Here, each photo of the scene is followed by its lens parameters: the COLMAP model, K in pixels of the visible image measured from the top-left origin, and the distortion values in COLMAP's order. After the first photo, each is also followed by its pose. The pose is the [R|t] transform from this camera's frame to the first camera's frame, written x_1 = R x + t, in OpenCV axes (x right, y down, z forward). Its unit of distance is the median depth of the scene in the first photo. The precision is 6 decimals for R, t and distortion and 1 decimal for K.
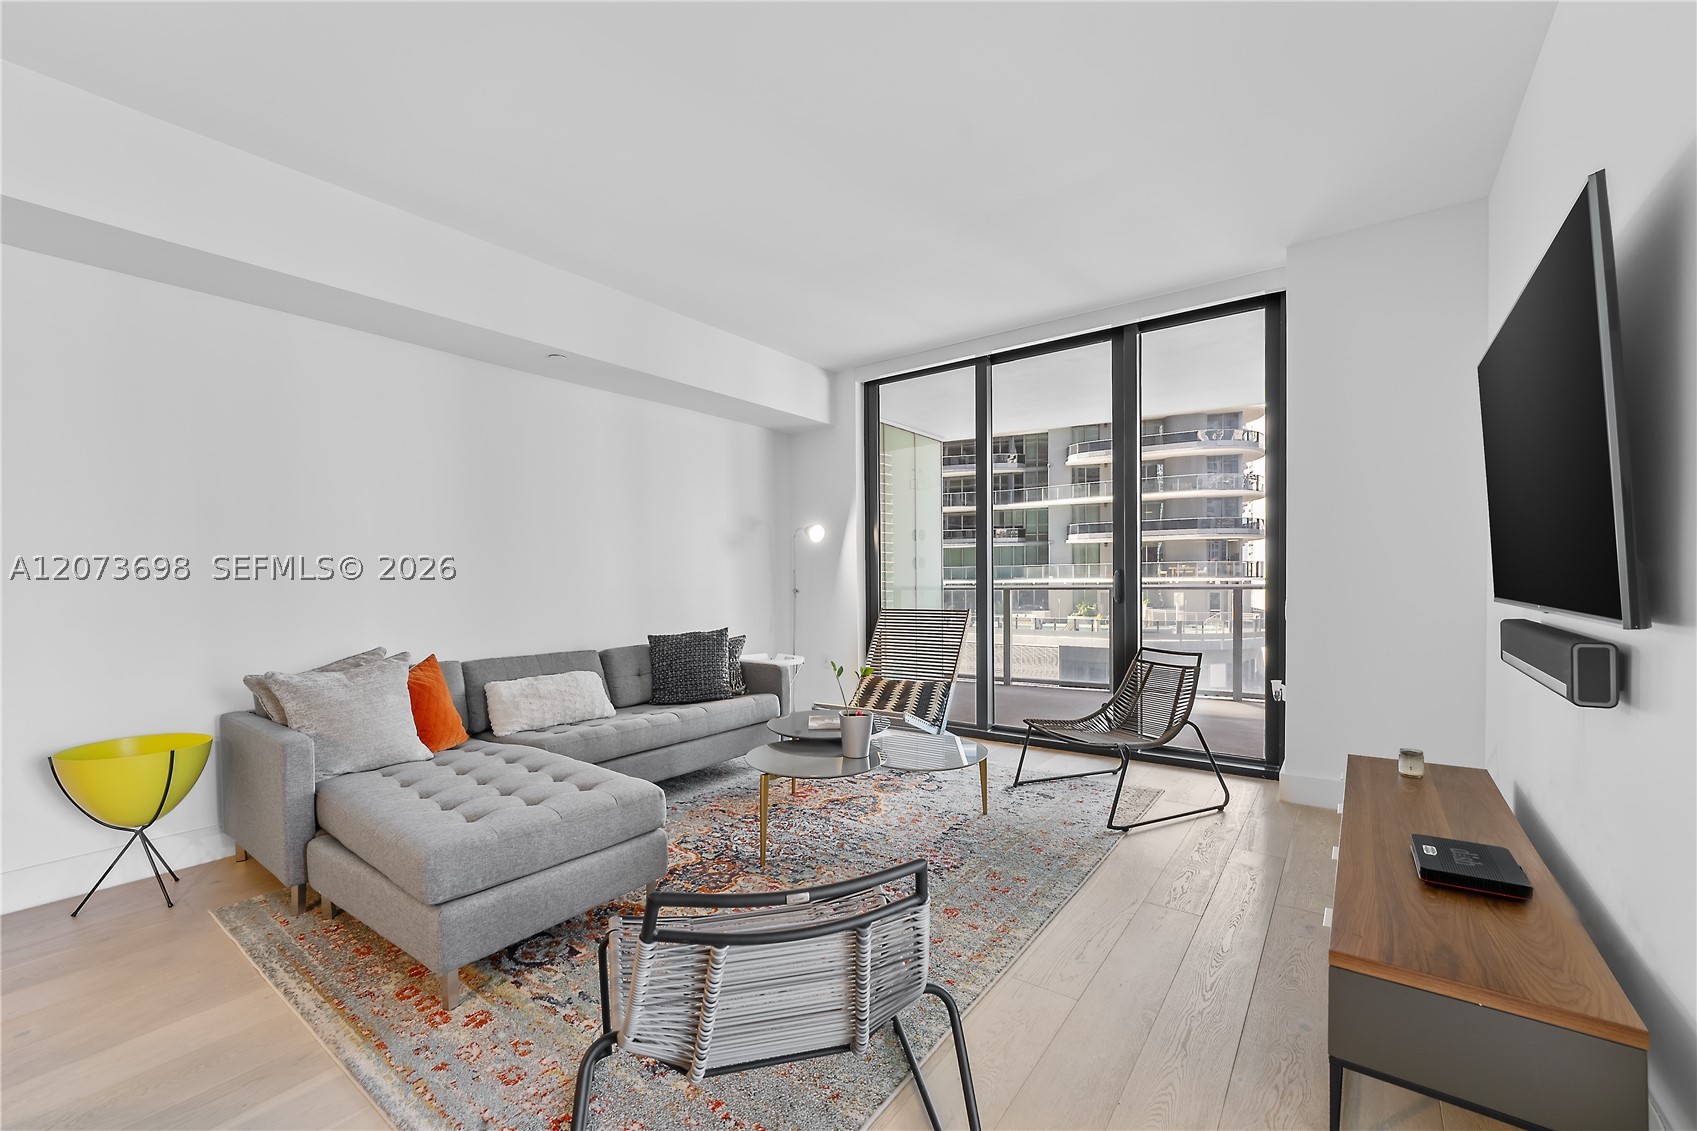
lens RADIAL K [[694.9, 0, 845.2], [0, 694.9, 583.4], [0, 0, 1]] dist [-0.005338, 0.004108]
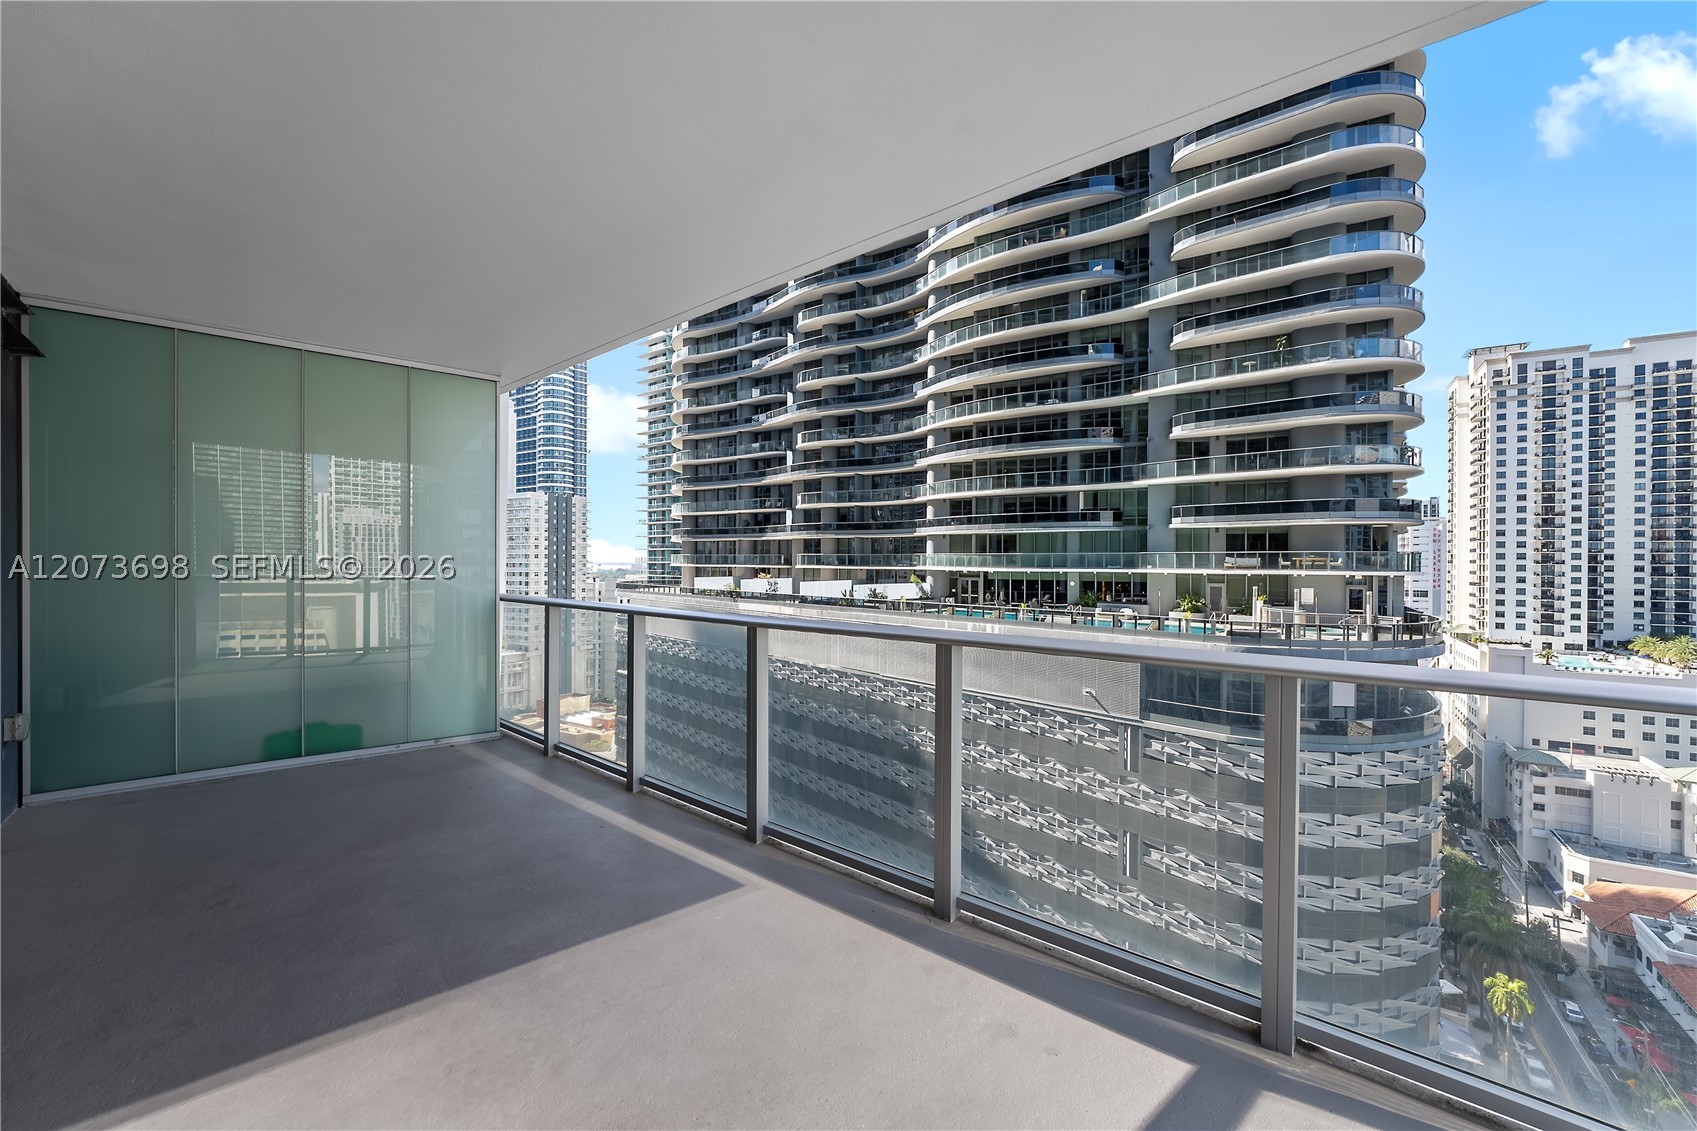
lens RADIAL K [[694.9, 0, 839.7], [0, 694.9, 558.4], [0, 0, 1]] dist [-0.005338, 0.004108]
pose [[0.979850, 0.015595, -0.199123, 0.114222], [-0.017755, 0.999801, -0.009065, -0.005894], [0.198942, 0.012418, 0.979933, 0.080158]]
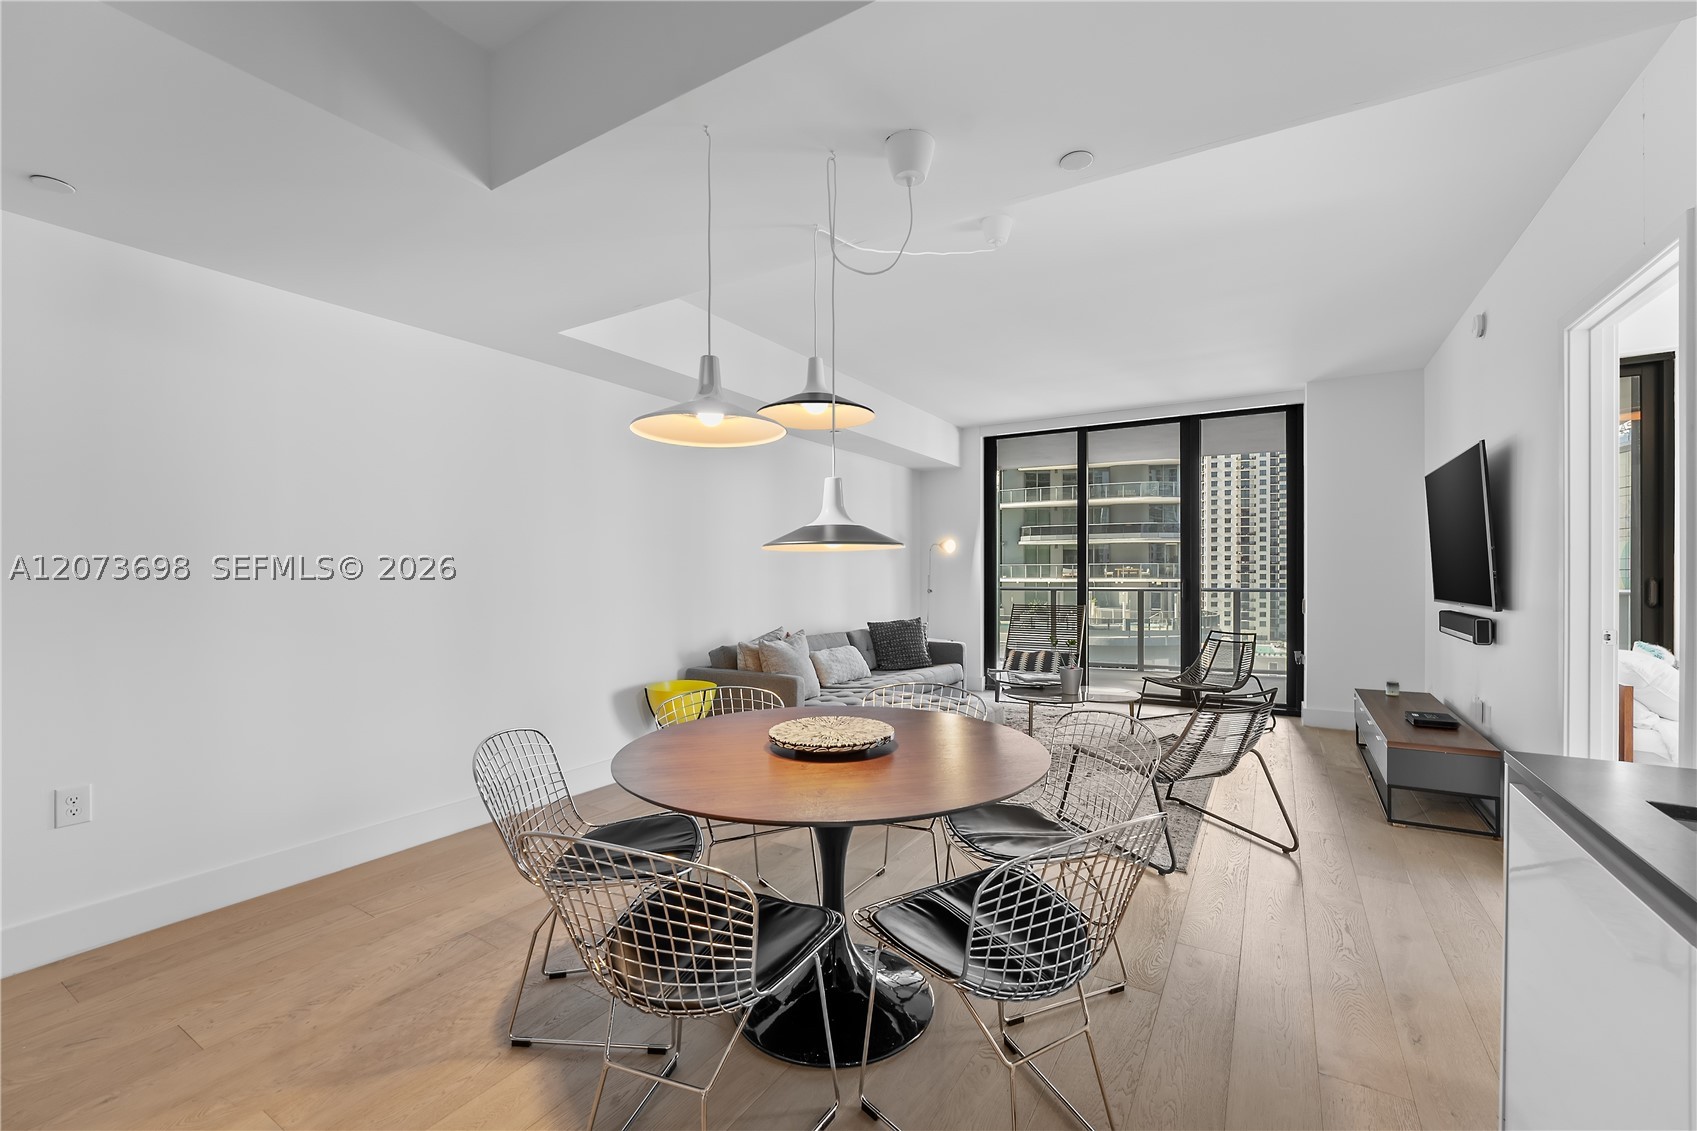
lens RADIAL K [[694.9, 0, 847.6], [0, 694.9, 564.4], [0, 0, 1]] dist [-0.005338, 0.004108]
pose [[0.996532, 0.009796, 0.082627, -0.036313], [-0.007842, 0.999683, -0.023934, -0.000741], [-0.082835, 0.023203, 0.996293, -0.033551]]
